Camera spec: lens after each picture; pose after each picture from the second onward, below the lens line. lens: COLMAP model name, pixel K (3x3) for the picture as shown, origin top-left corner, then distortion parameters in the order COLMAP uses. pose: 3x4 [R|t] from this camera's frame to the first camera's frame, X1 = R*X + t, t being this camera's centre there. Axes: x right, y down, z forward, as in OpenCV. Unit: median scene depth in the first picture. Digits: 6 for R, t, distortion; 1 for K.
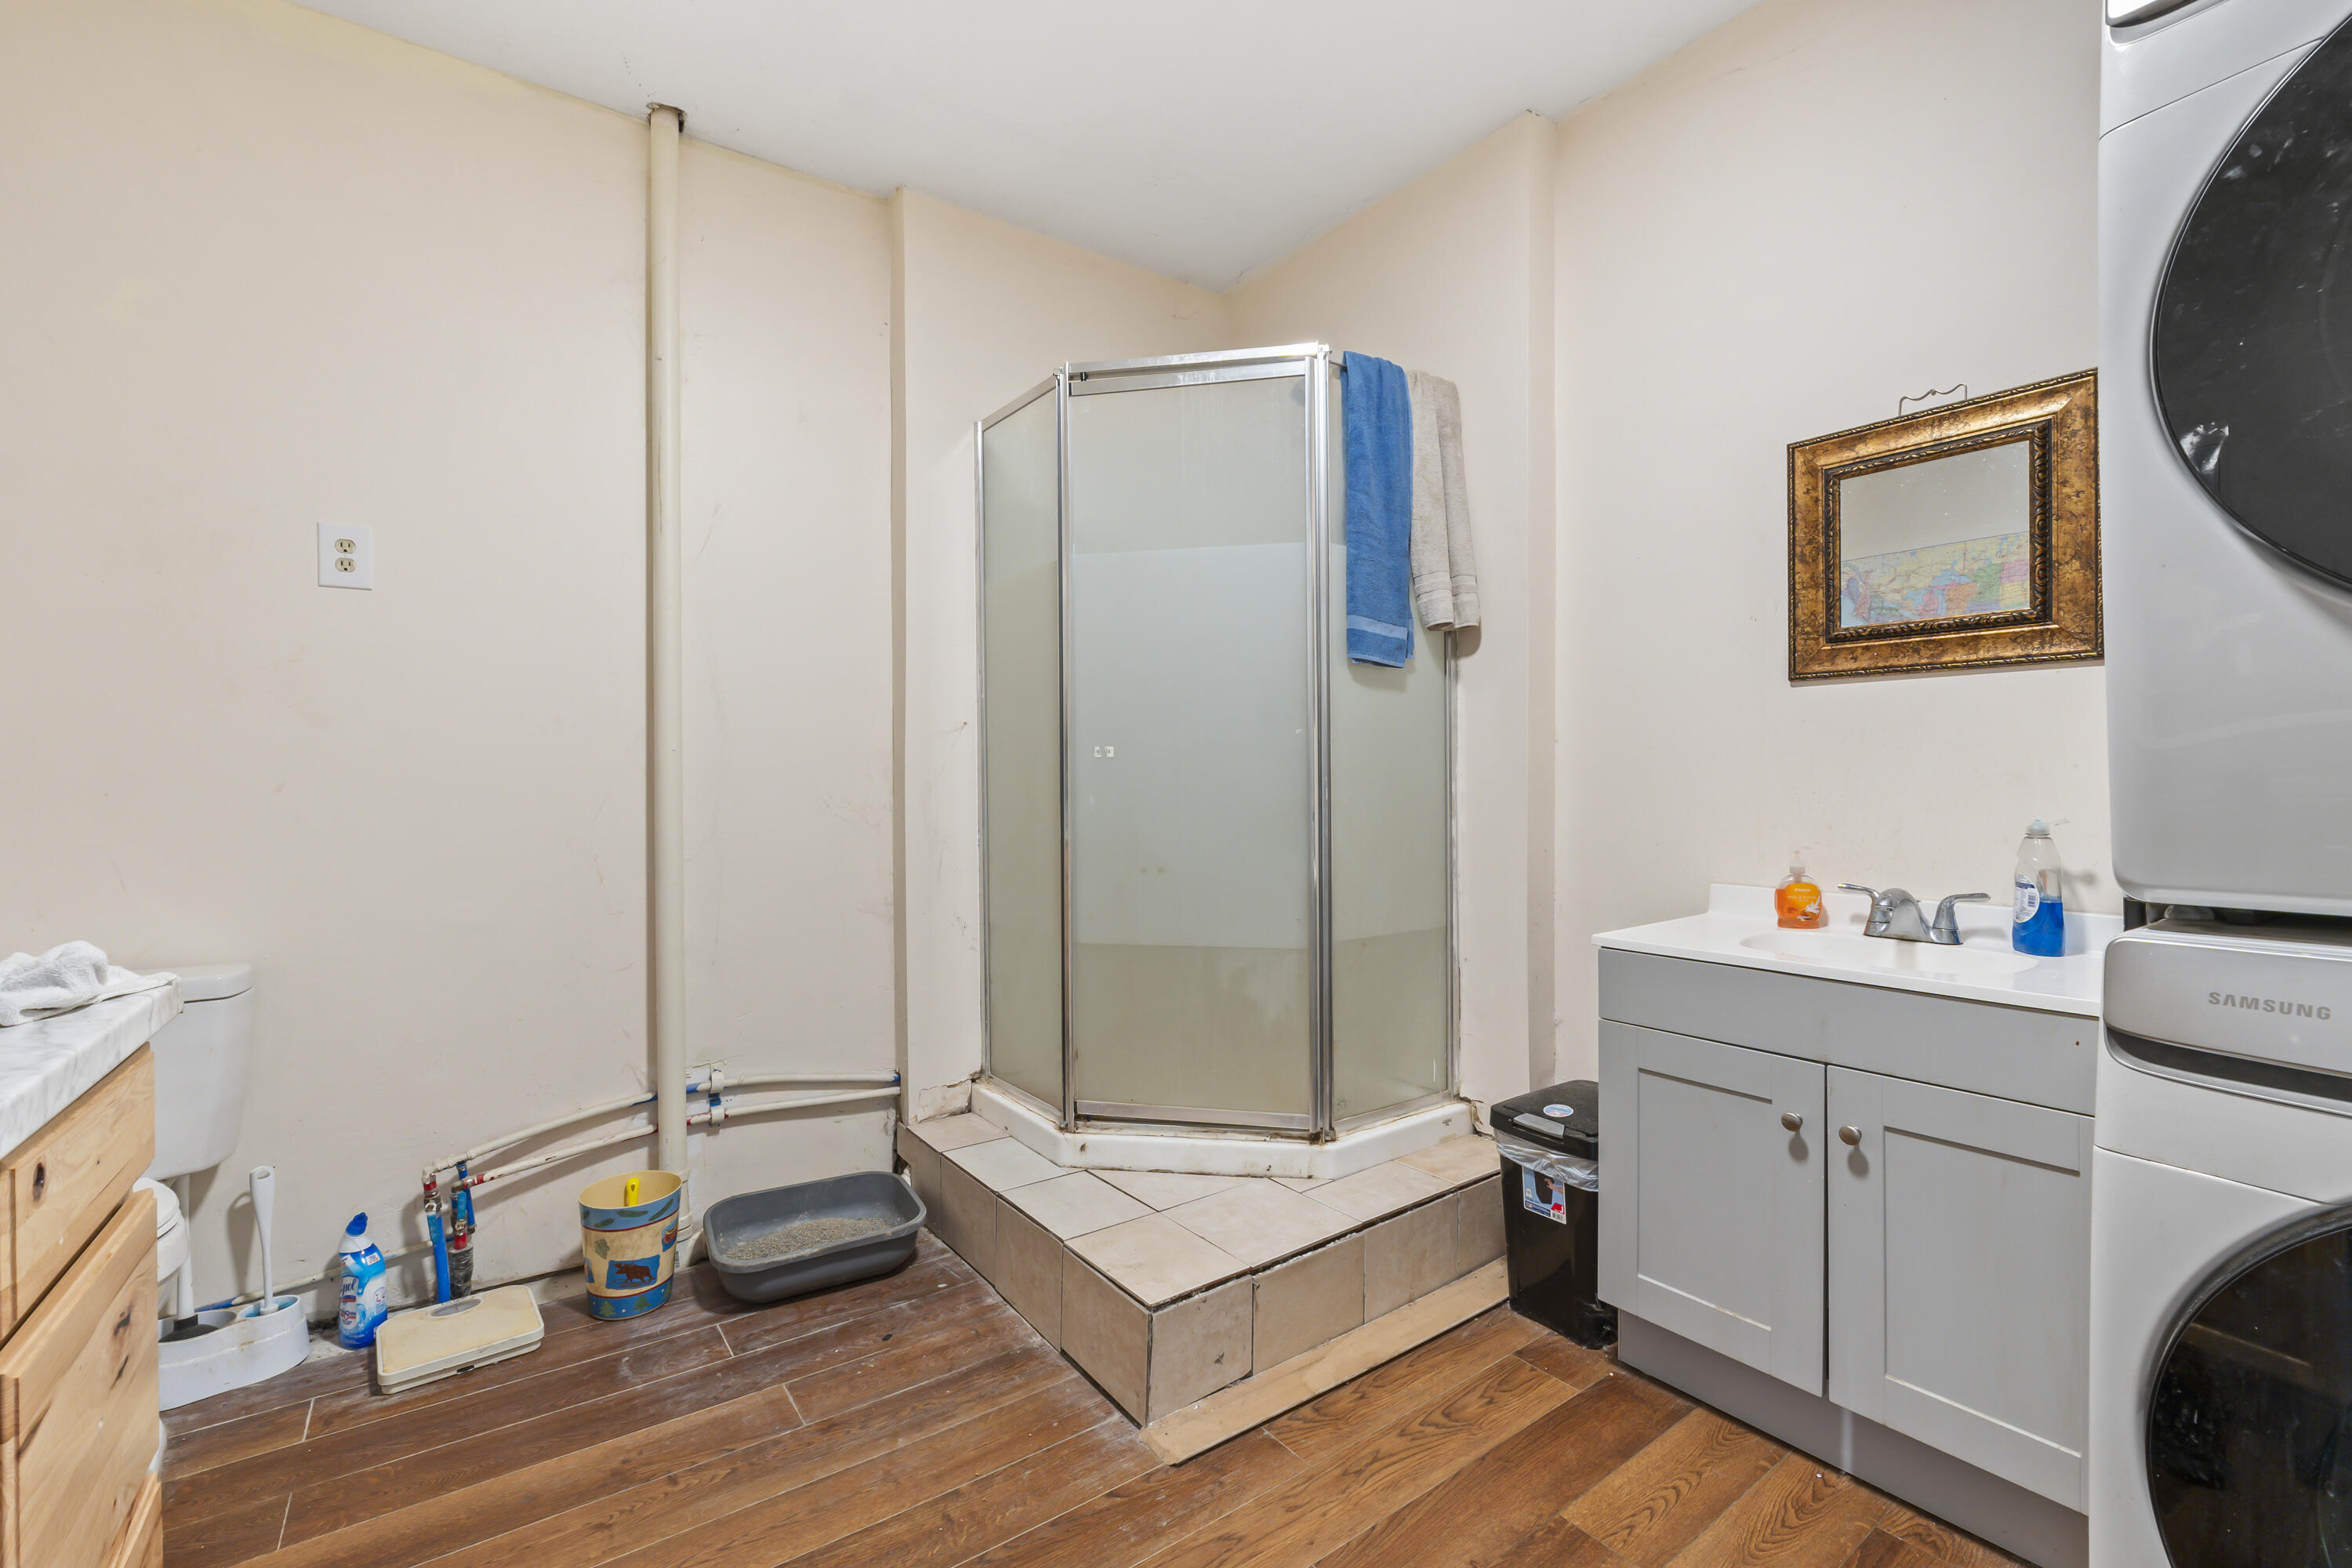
lens RADIAL K [[1006.8, 0, 1180.2], [0, 1006.8, 789.8], [0, 0, 1]] dist [-0.002393, 0.000266]
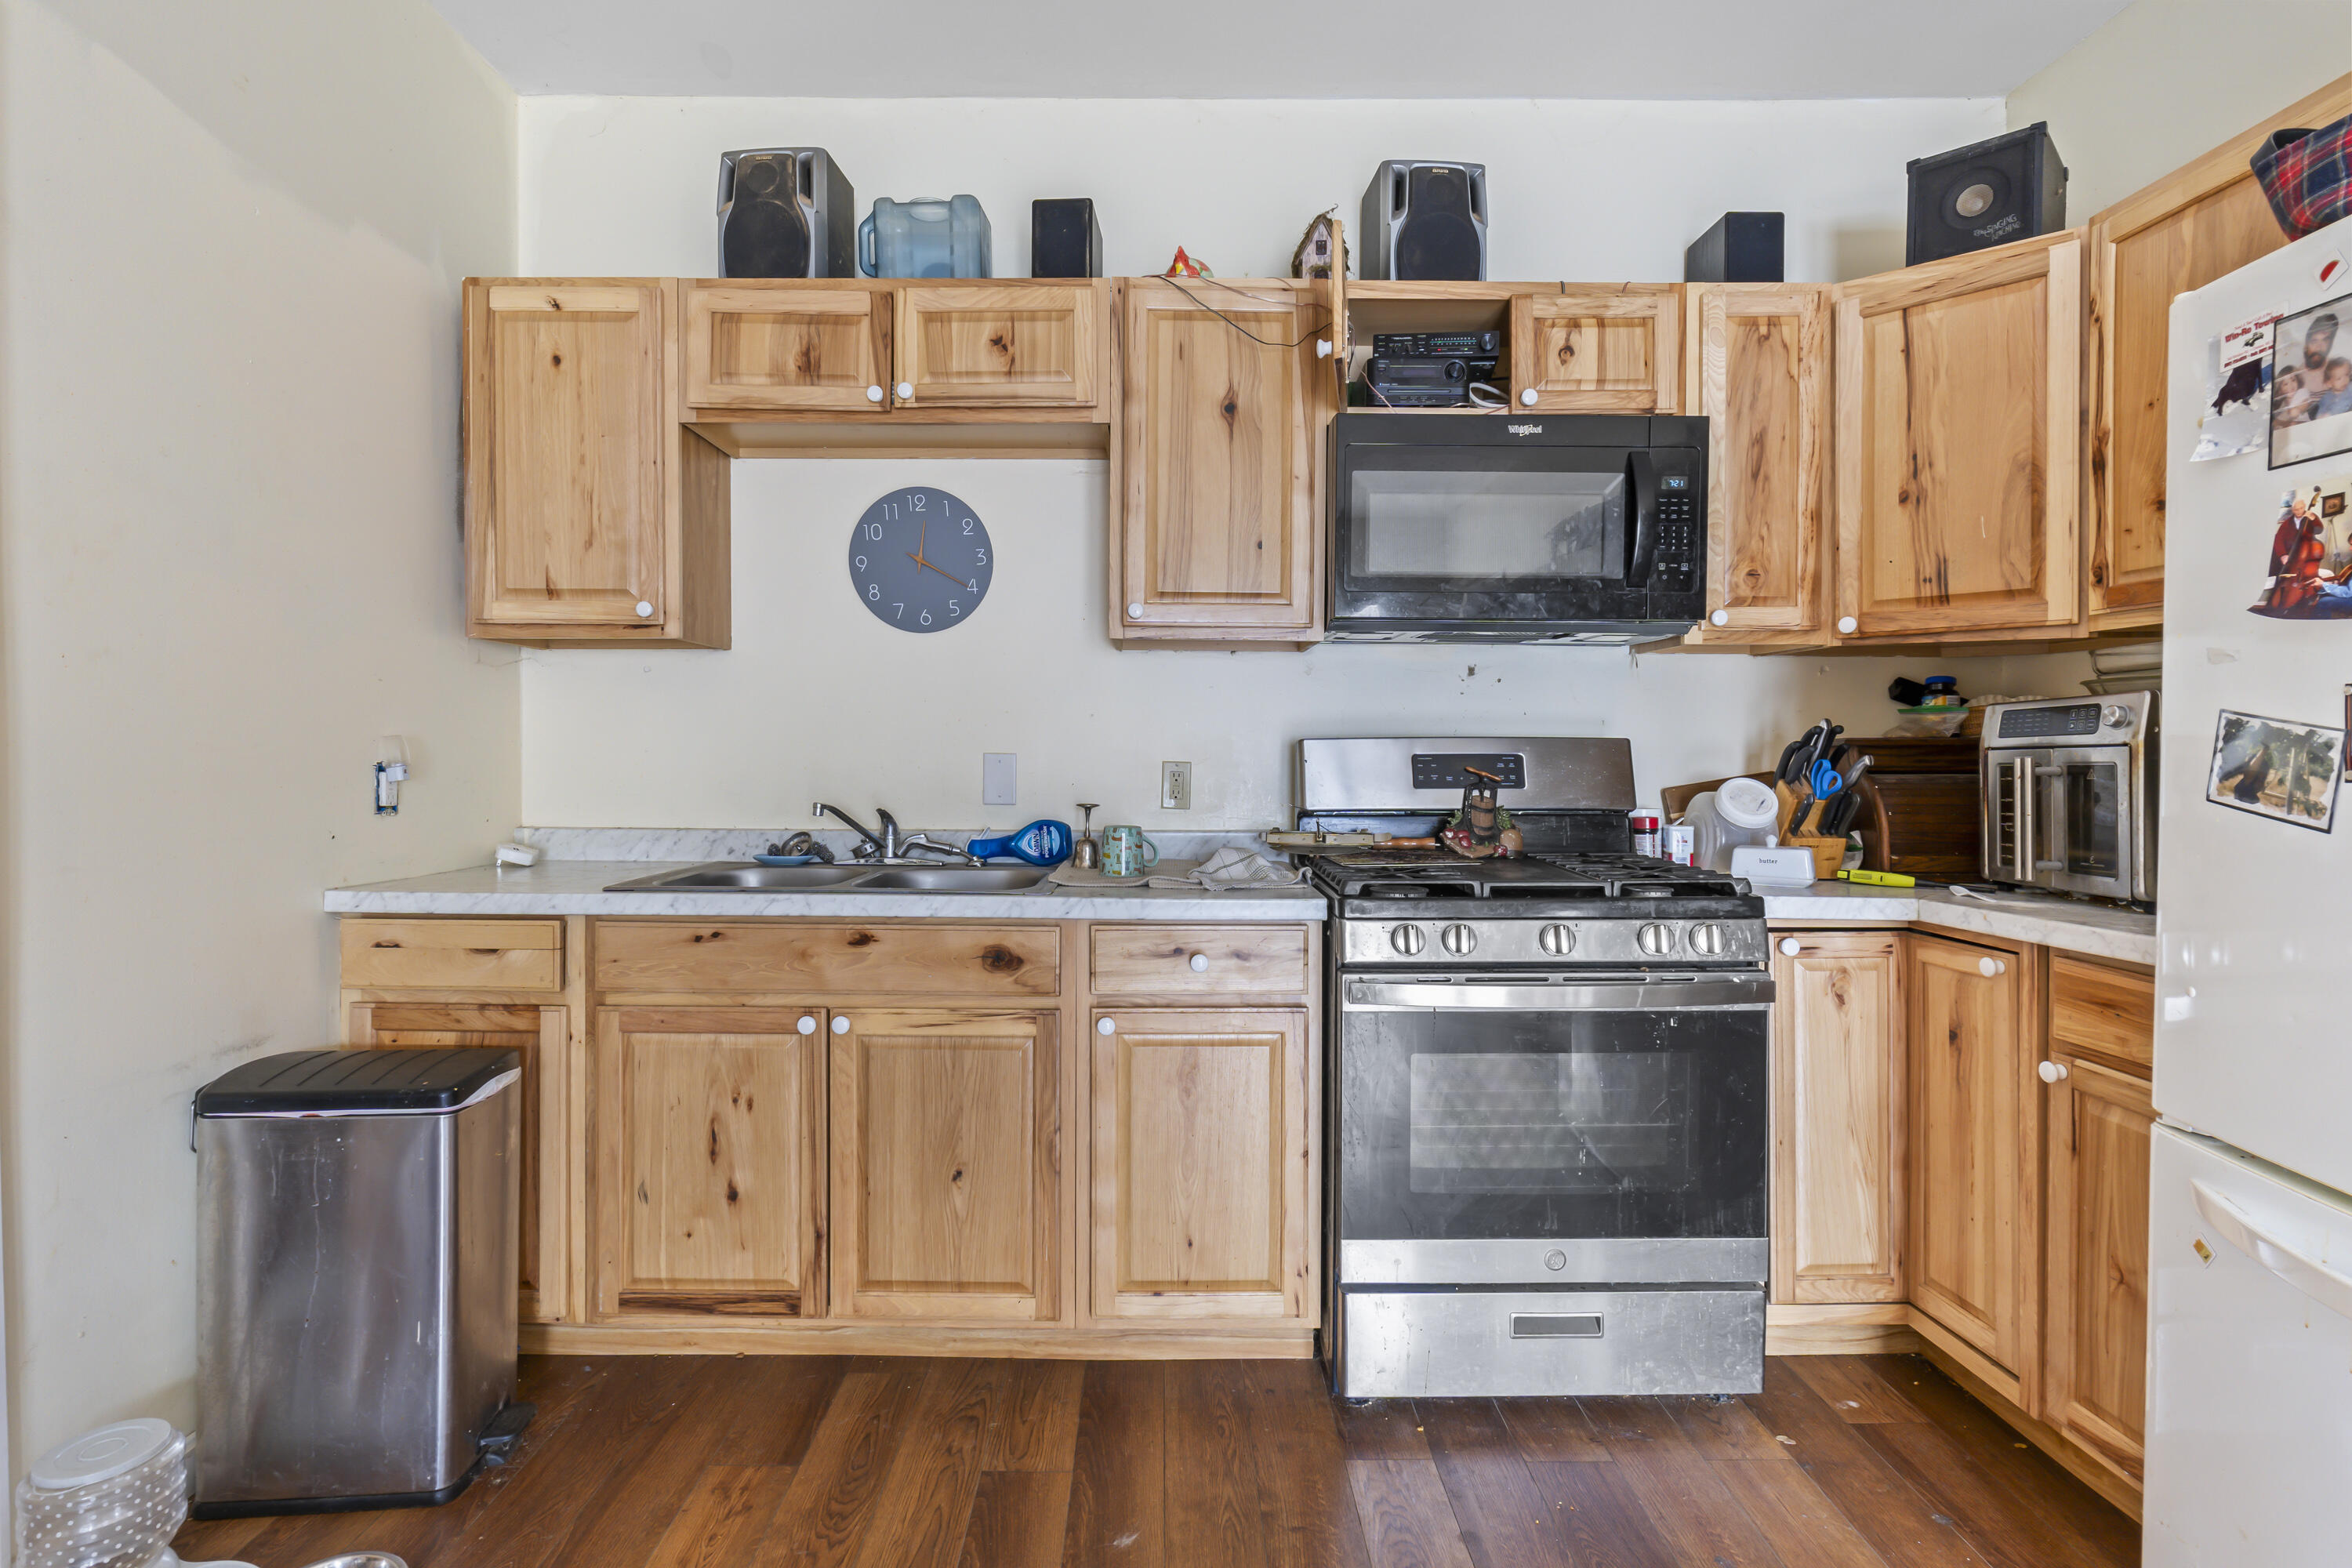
lens RADIAL K [[1124.9, 0, 1164.1], [0, 1124.9, 767.2], [0, 0, 1]] dist [-0.006620, -0.000535]
pose [[0.589961, -0.004880, 0.807417, -0.228325], [0.001468, 0.999987, 0.004971, -0.007291], [-0.807430, -0.001747, 0.589961, 0.366993]]
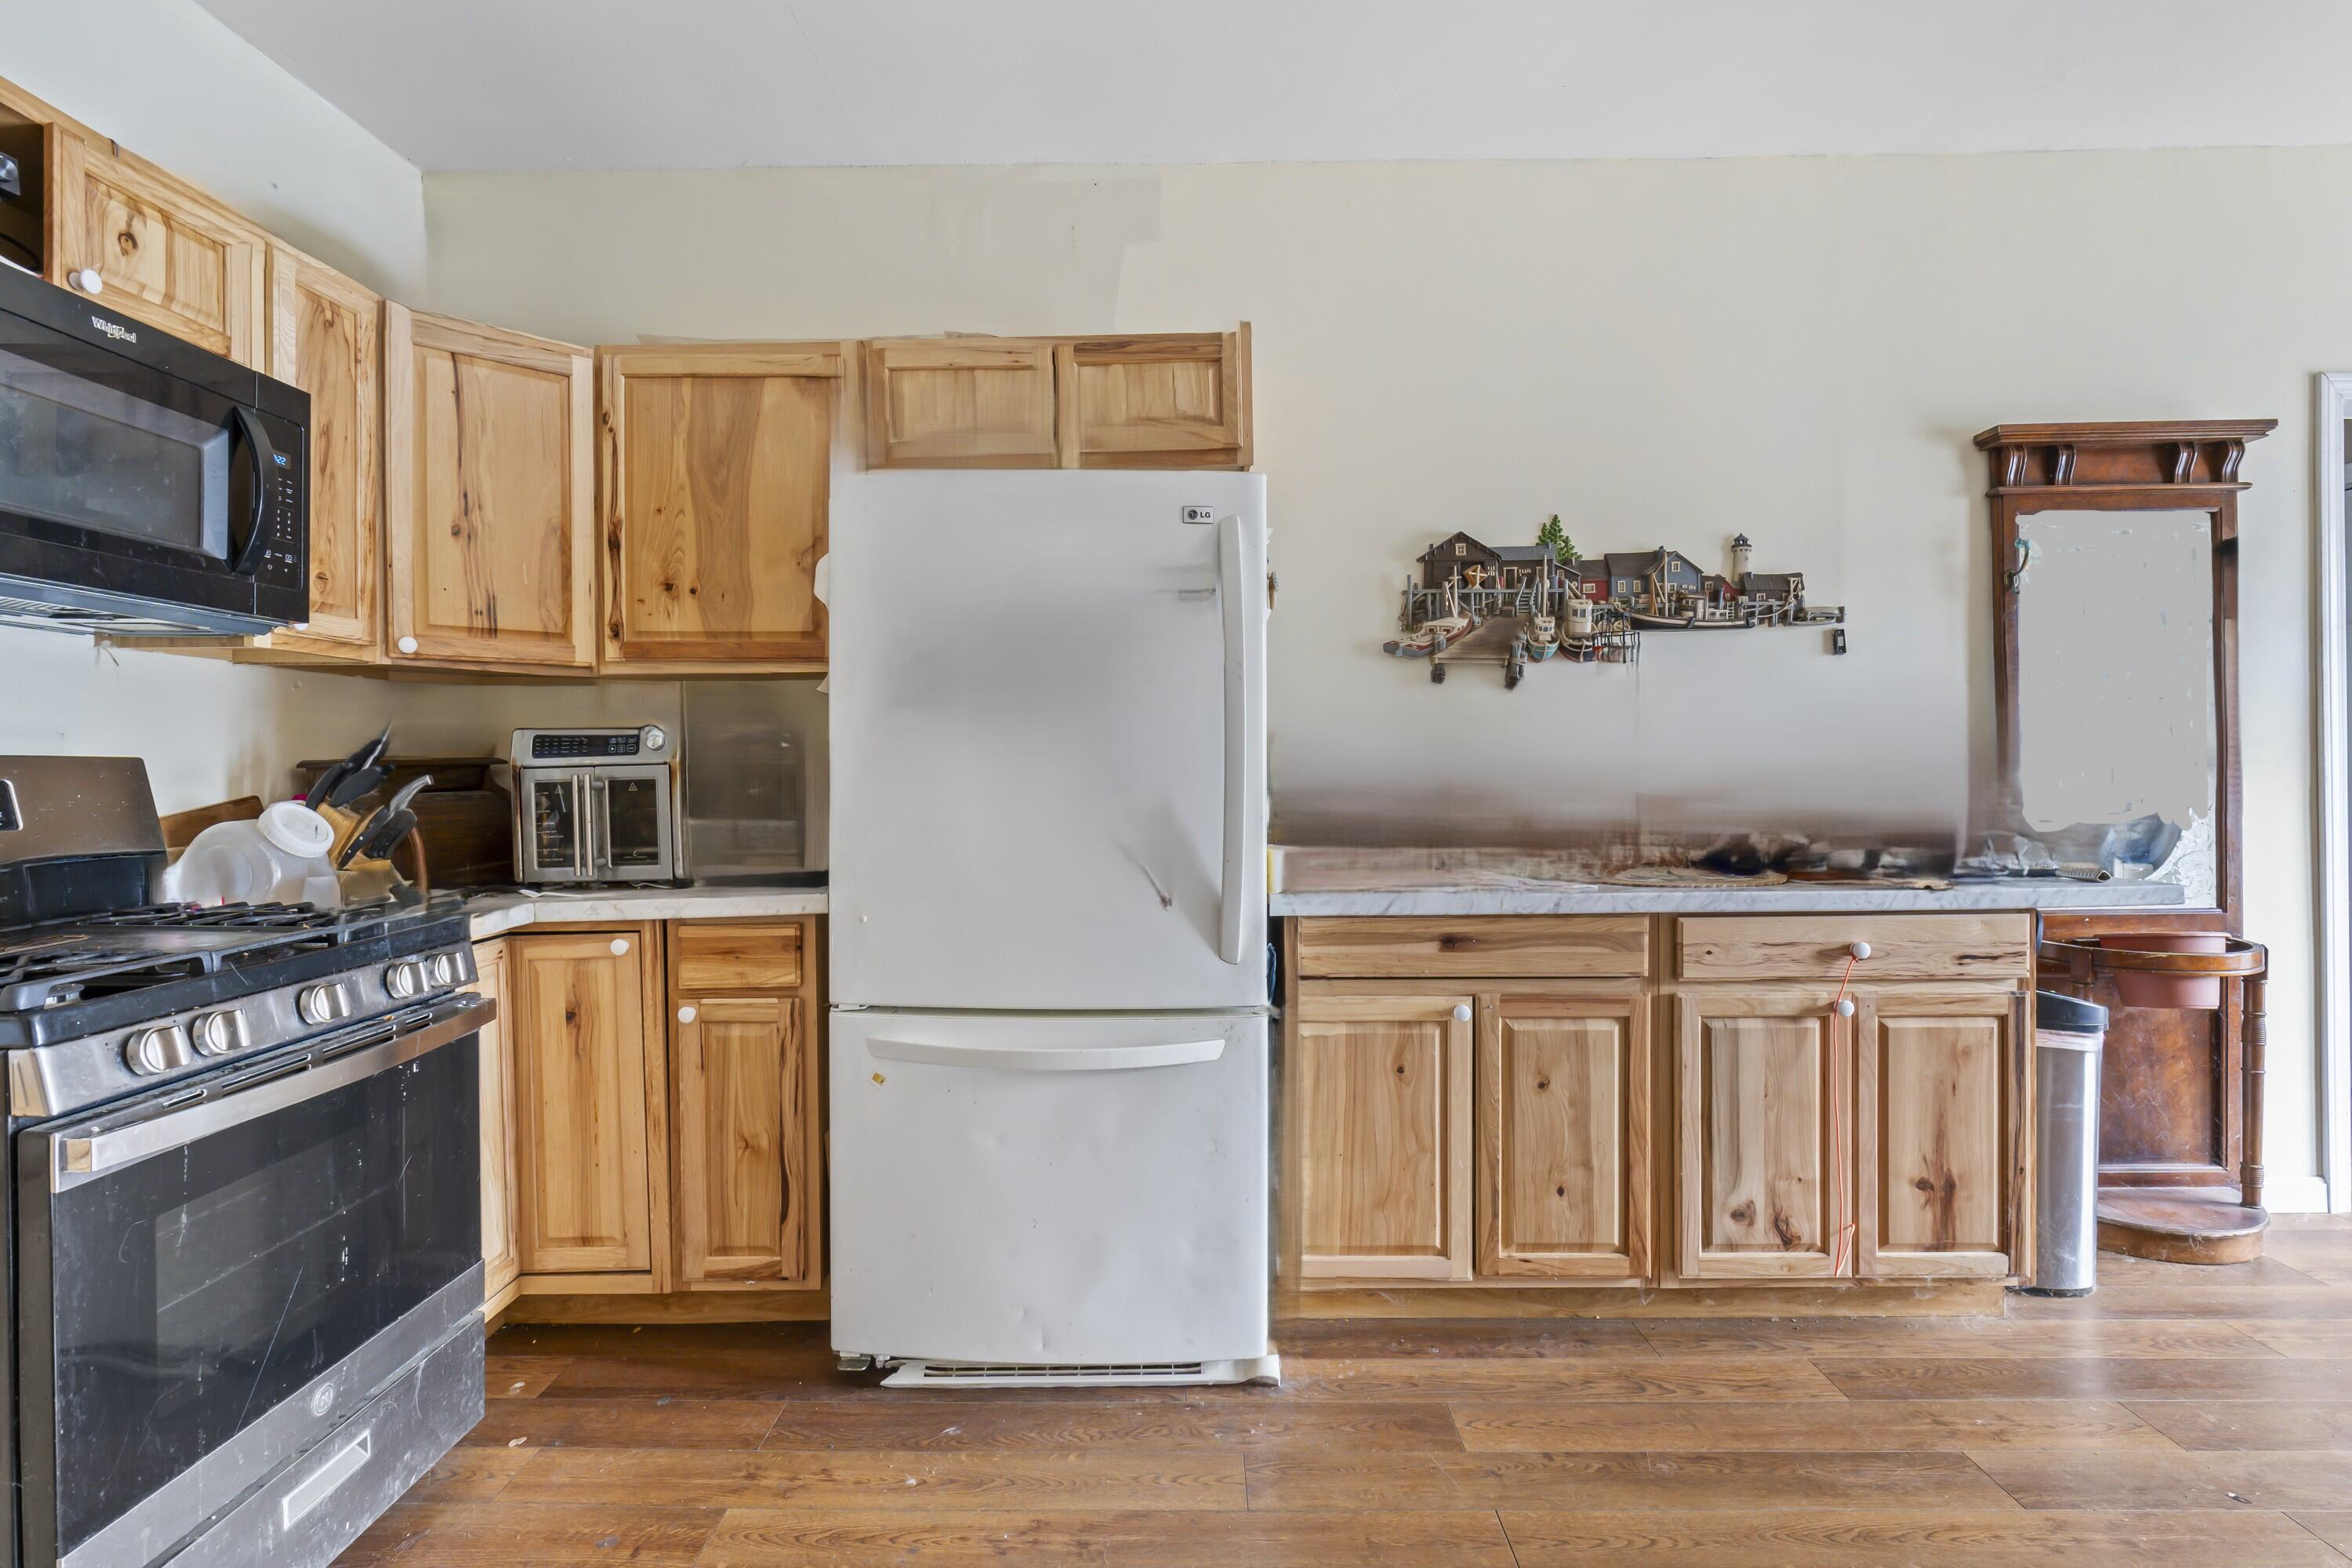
lens RADIAL K [[1124.9, 0, 1163.8], [0, 1124.9, 770.8], [0, 0, 1]] dist [-0.006620, -0.000535]
pose [[-0.795587, 0.011088, 0.605738, -0.221195], [0.020085, 0.999766, 0.008081, -0.008201], [-0.605507, 0.018595, -0.795623, 0.493132]]
